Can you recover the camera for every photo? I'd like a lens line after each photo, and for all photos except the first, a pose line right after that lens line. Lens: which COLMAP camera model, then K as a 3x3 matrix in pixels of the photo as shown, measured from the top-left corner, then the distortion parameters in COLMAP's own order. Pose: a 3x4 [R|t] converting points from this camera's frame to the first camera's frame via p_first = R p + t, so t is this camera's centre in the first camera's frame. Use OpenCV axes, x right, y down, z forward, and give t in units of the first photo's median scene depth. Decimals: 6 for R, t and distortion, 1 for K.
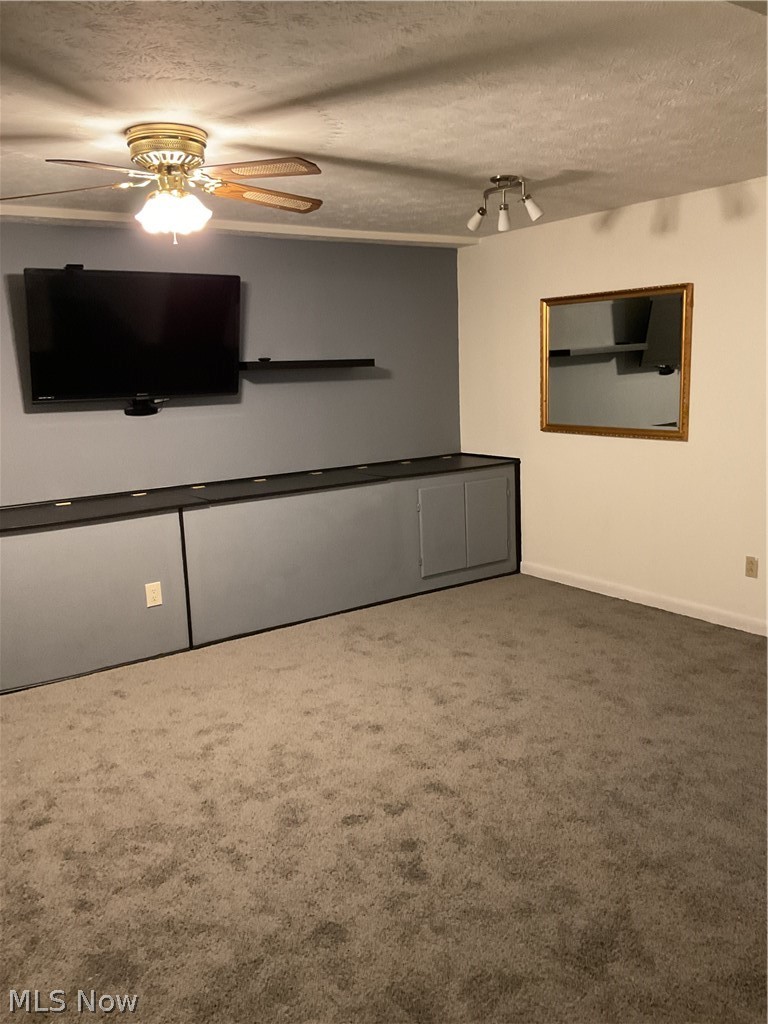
lens RADIAL K [[863.0, 0, 382.7], [0, 863.0, 499.7], [0, 0, 1]] dist [0.120550, -0.096799]
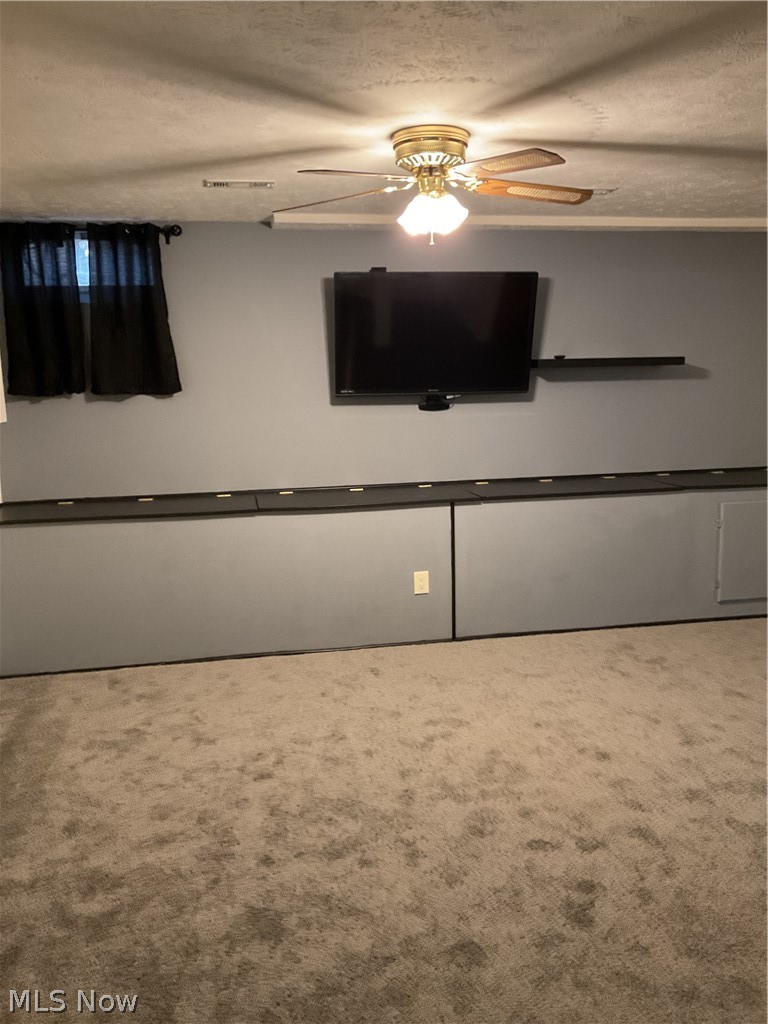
lens RADIAL K [[863.0, 0, 381.4], [0, 863.0, 505.0], [0, 0, 1]] dist [0.120550, -0.096799]
pose [[0.919698, 0.085418, -0.383221, 0.122677], [-0.081195, 0.996327, 0.027214, -0.012336], [0.384138, 0.006087, 0.923256, 0.042354]]
